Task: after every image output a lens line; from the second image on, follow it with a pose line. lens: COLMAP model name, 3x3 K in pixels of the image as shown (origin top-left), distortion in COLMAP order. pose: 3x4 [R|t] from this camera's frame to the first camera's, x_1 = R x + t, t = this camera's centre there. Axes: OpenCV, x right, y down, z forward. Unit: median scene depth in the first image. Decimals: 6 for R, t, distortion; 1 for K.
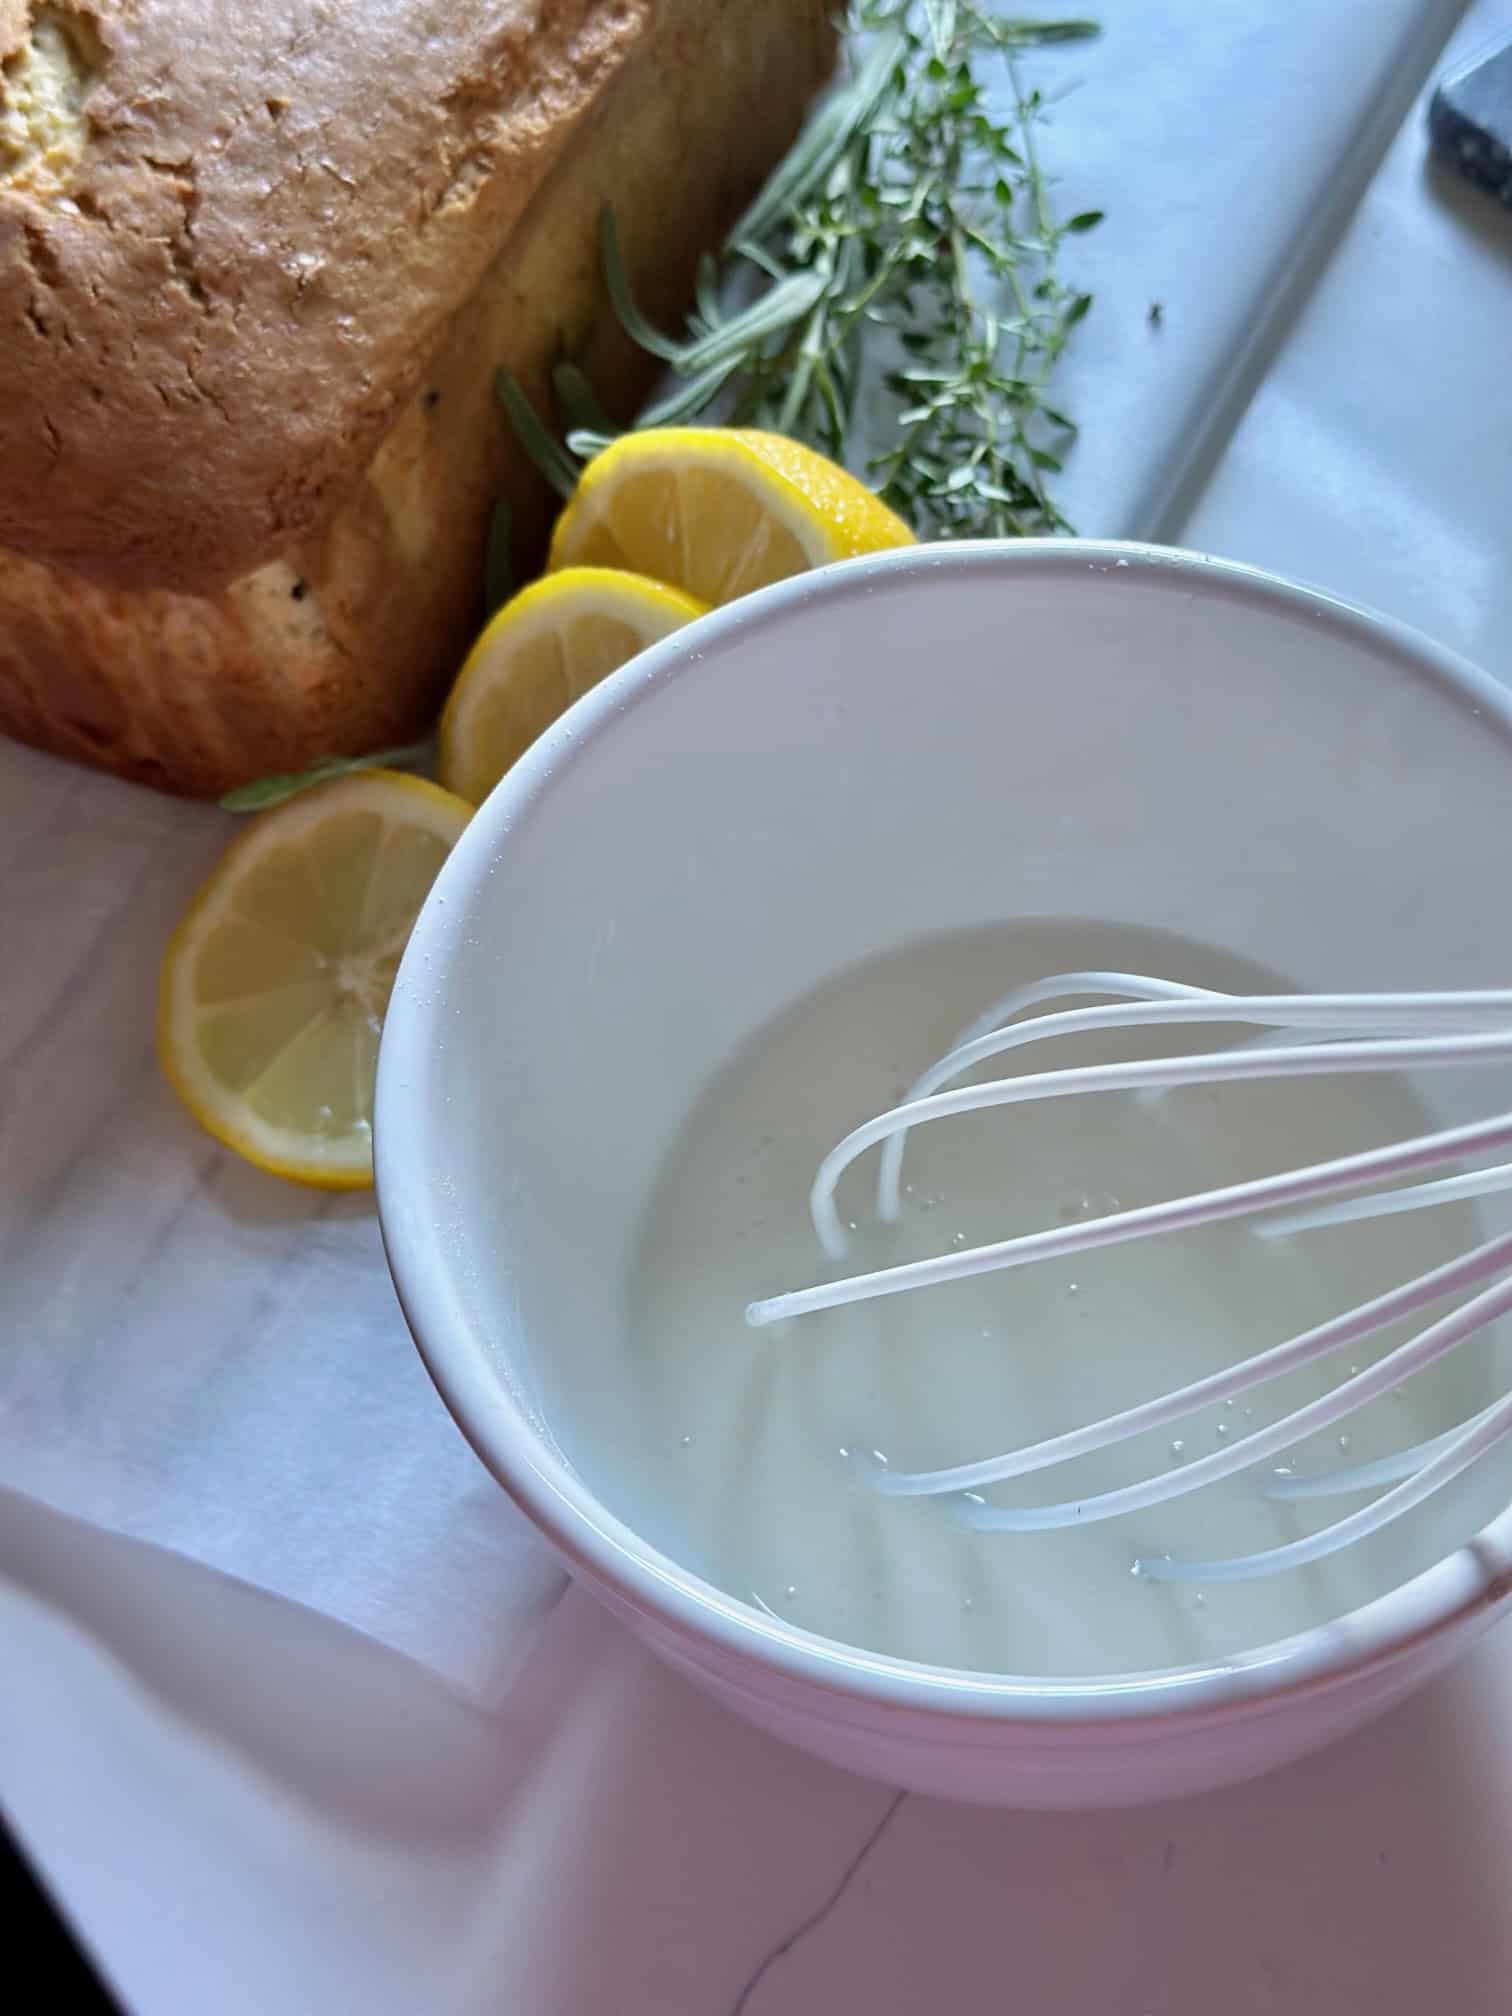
lens RADIAL K [[2833.9, 0, 756.0], [0, 2833.9, 1008.0], [0, 0, 1]] dist [0.097493, 0.006886]
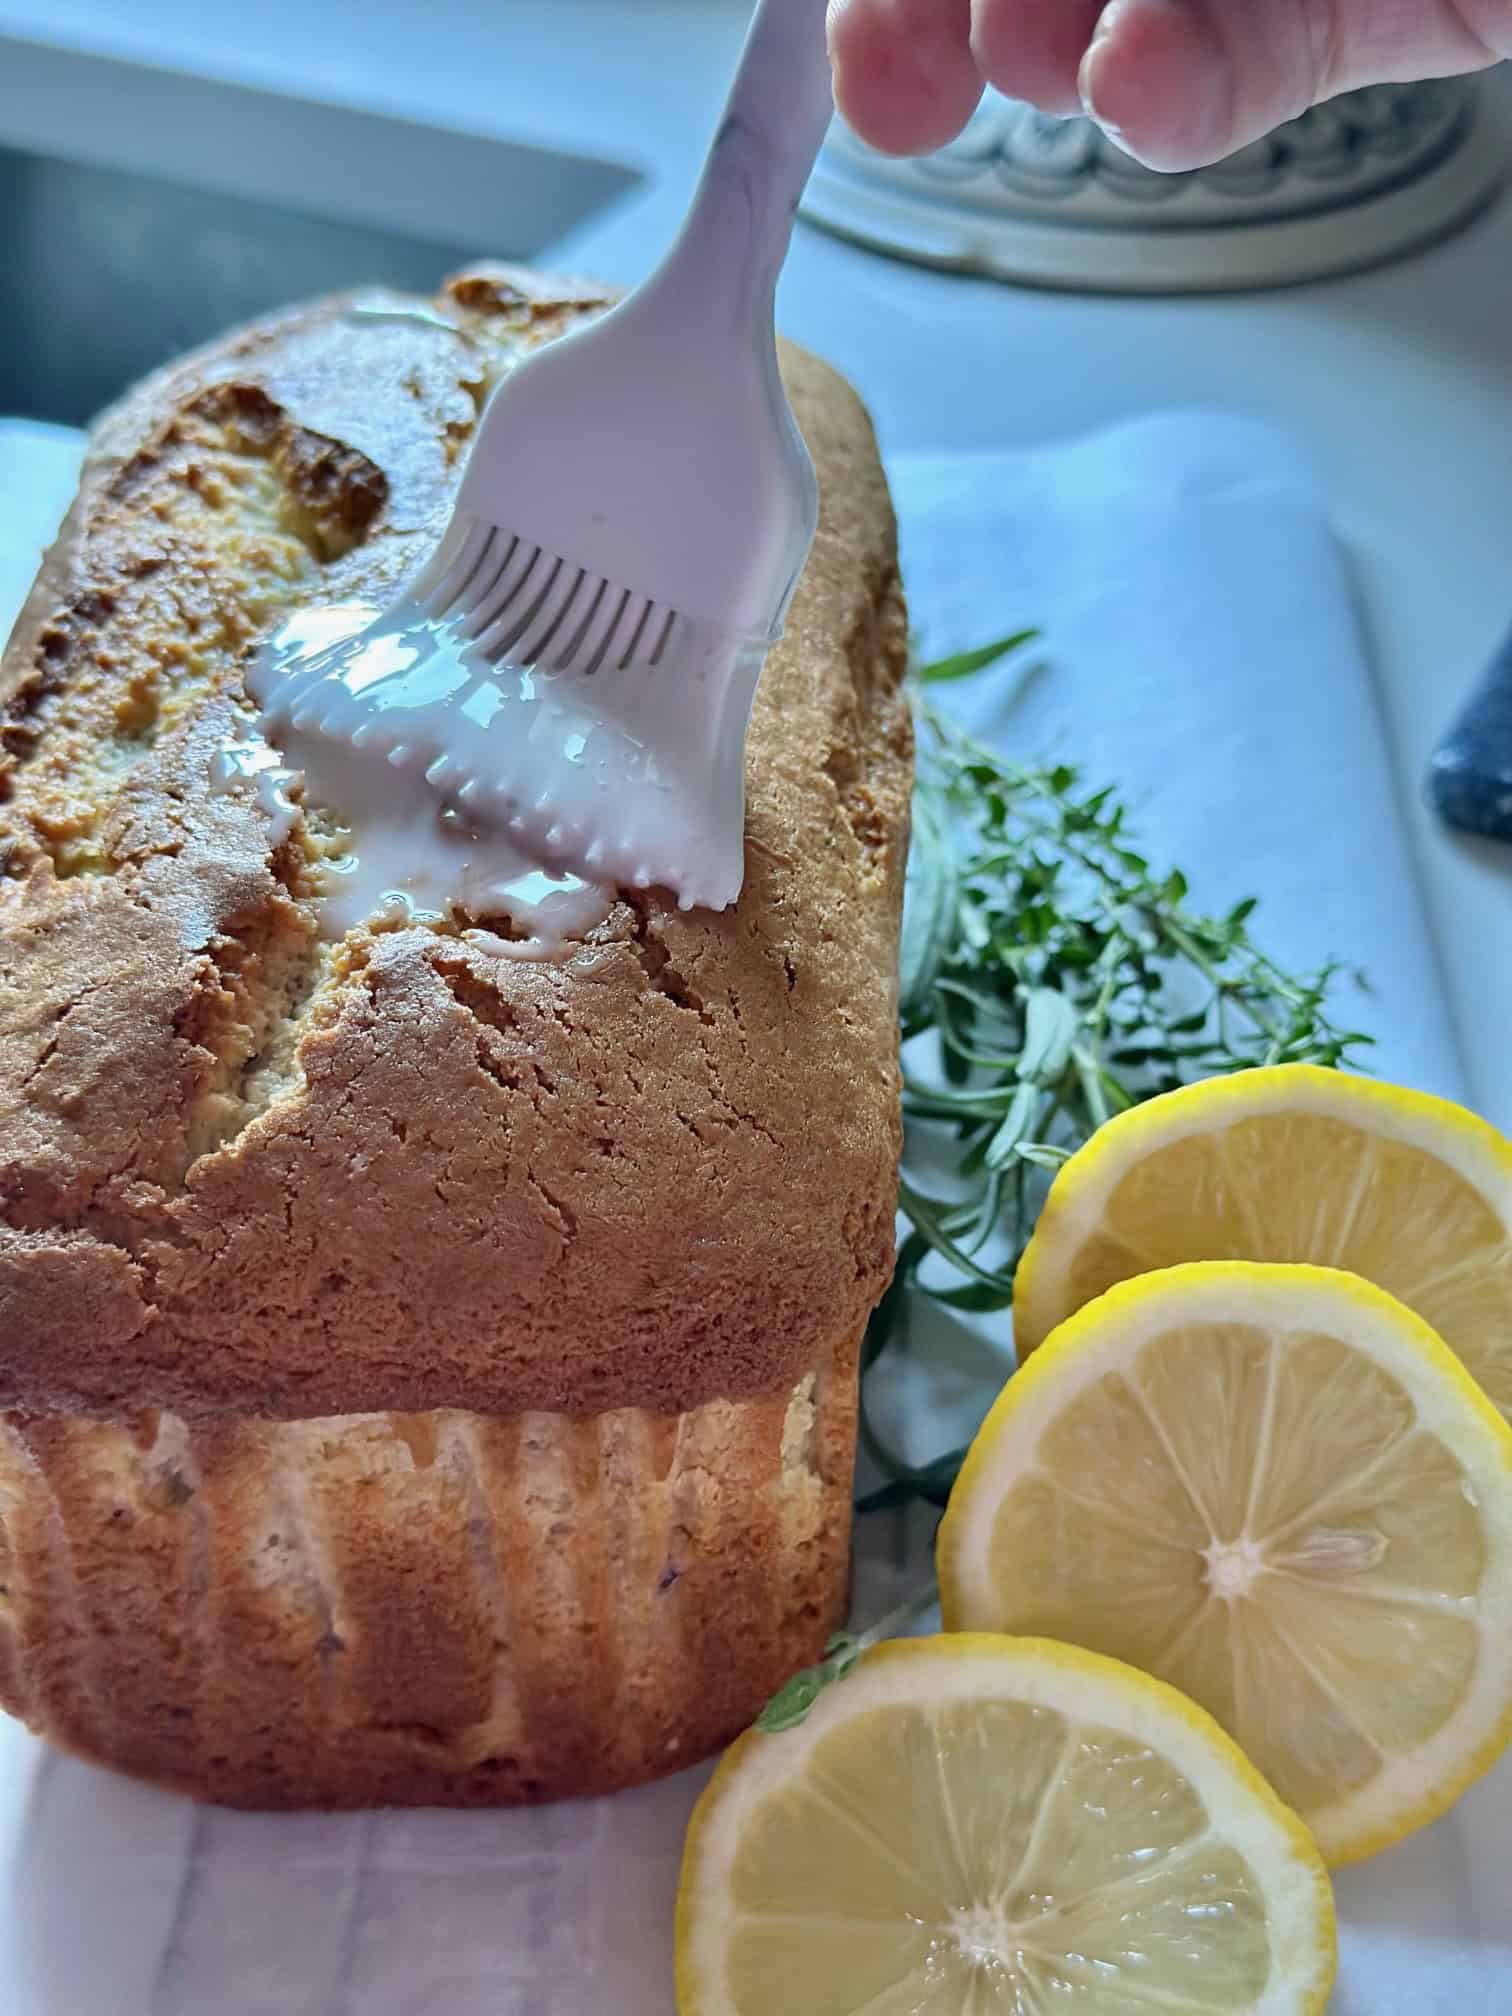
lens RADIAL K [[2847.8, 0, 756.0], [0, 2847.8, 1008.0], [0, 0, 1]] dist [0.210960, -0.789865]
pose [[0.893380, -0.163385, 0.418542, -0.485439], [0.317557, 0.888614, -0.330943, 0.002722], [-0.317851, 0.428569, 0.845754, 0.368174]]
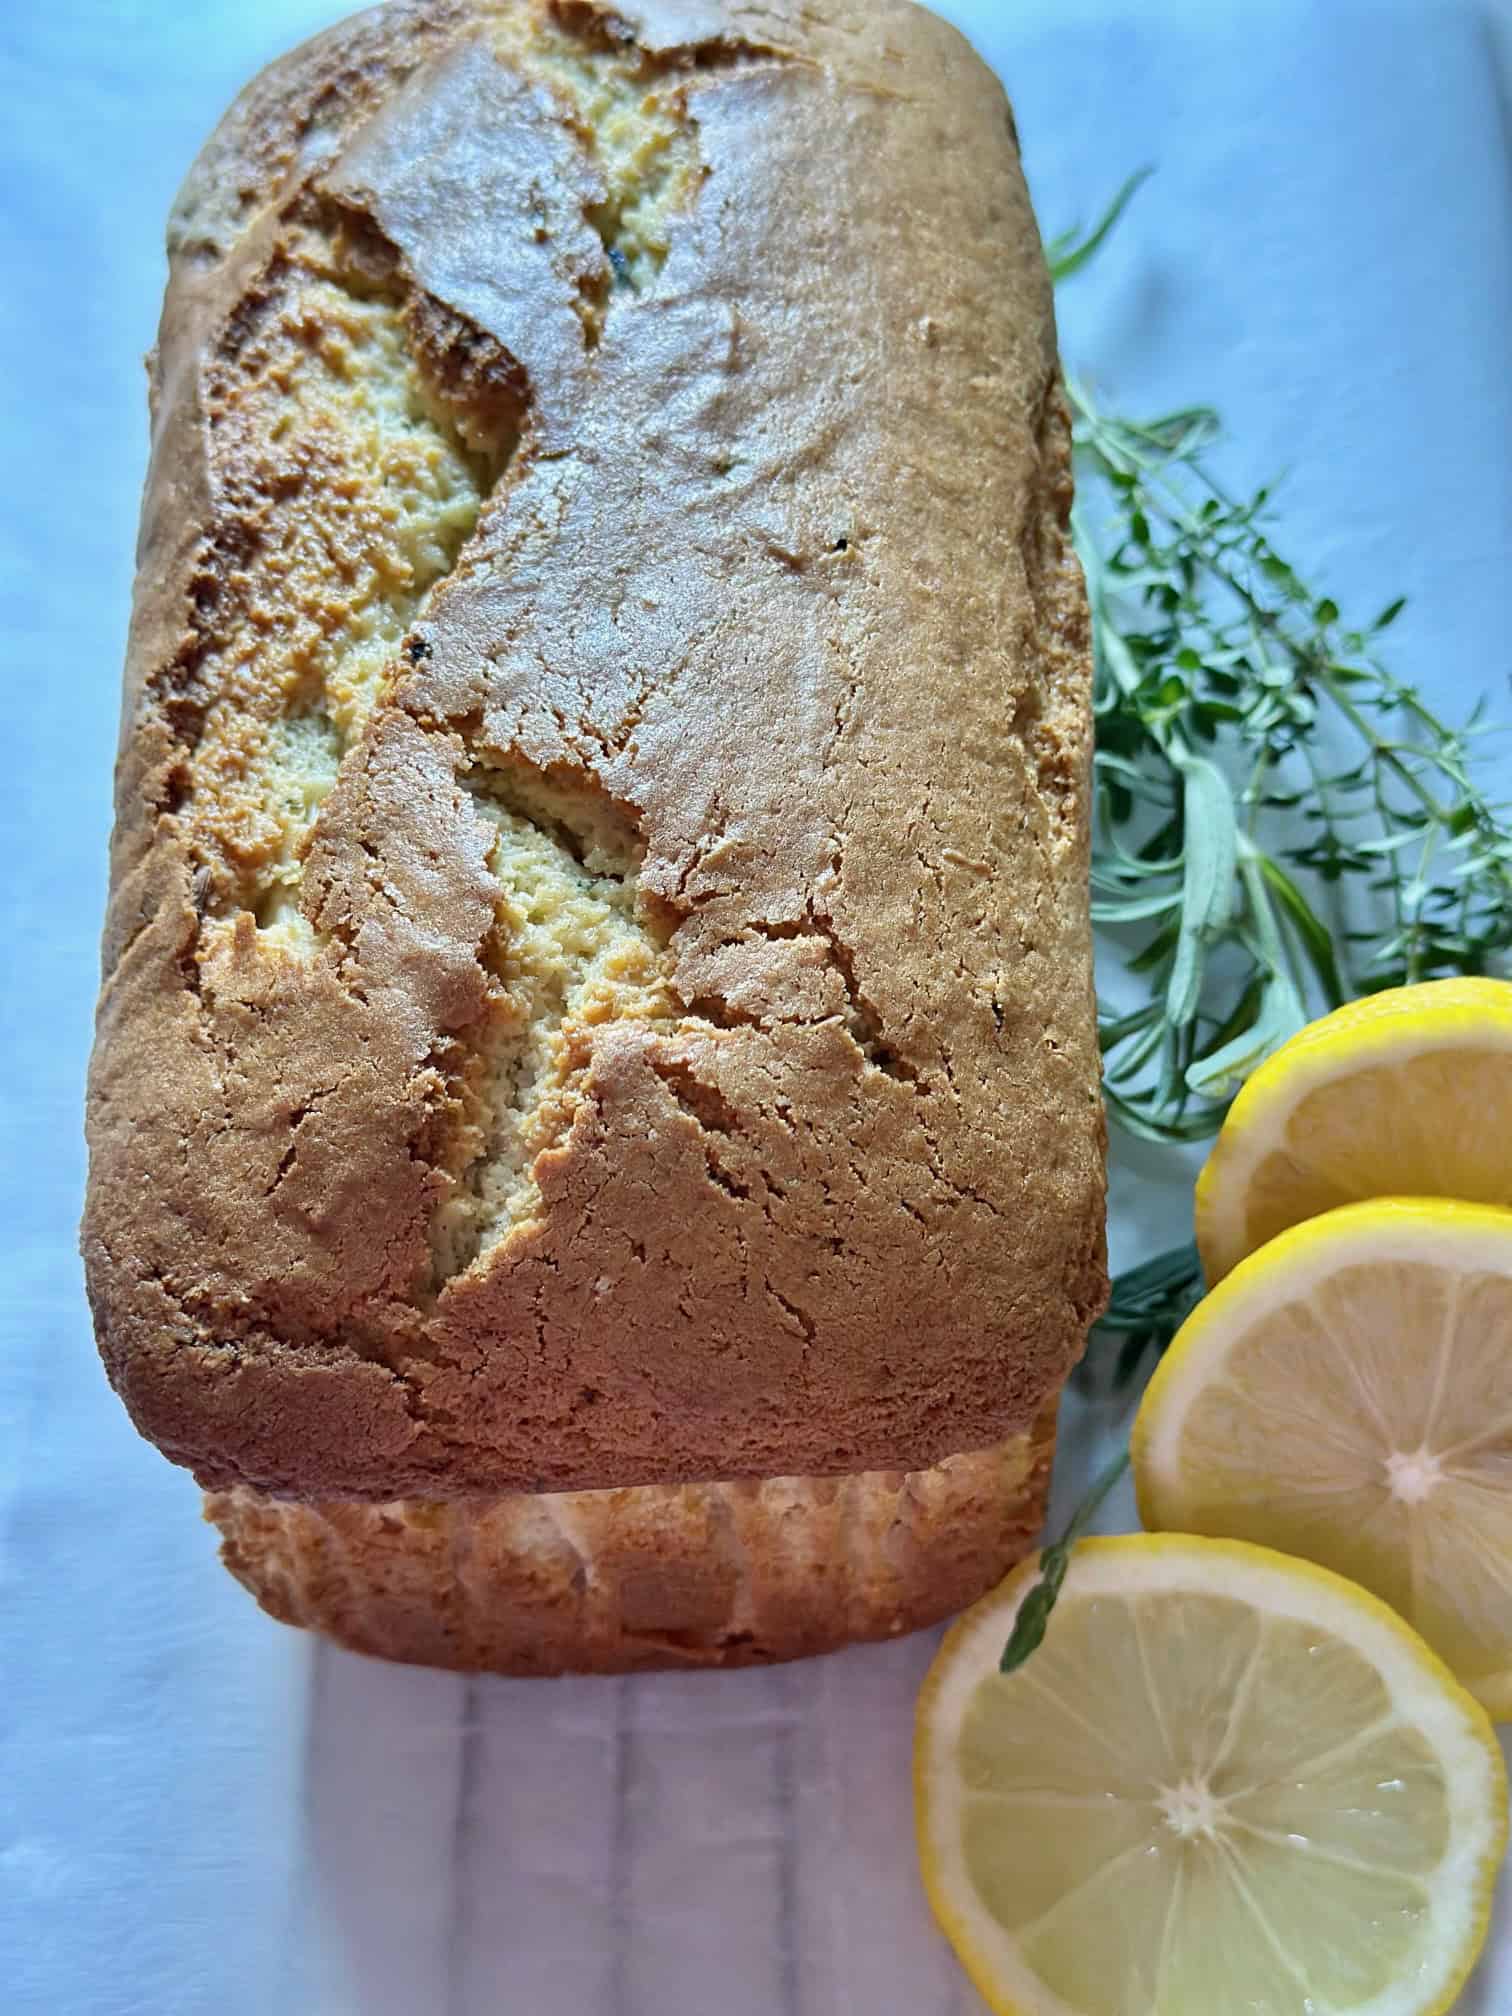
lens RADIAL K [[2833.9, 0, 756.0], [0, 2833.9, 1008.0], [0, 0, 1]] dist [0.097493, 0.006886]
pose [[0.883334, -0.335558, 0.327295, -0.463719], [0.361309, 0.932245, -0.019356, -0.262741], [-0.298624, 0.135352, 0.944724, 0.304955]]
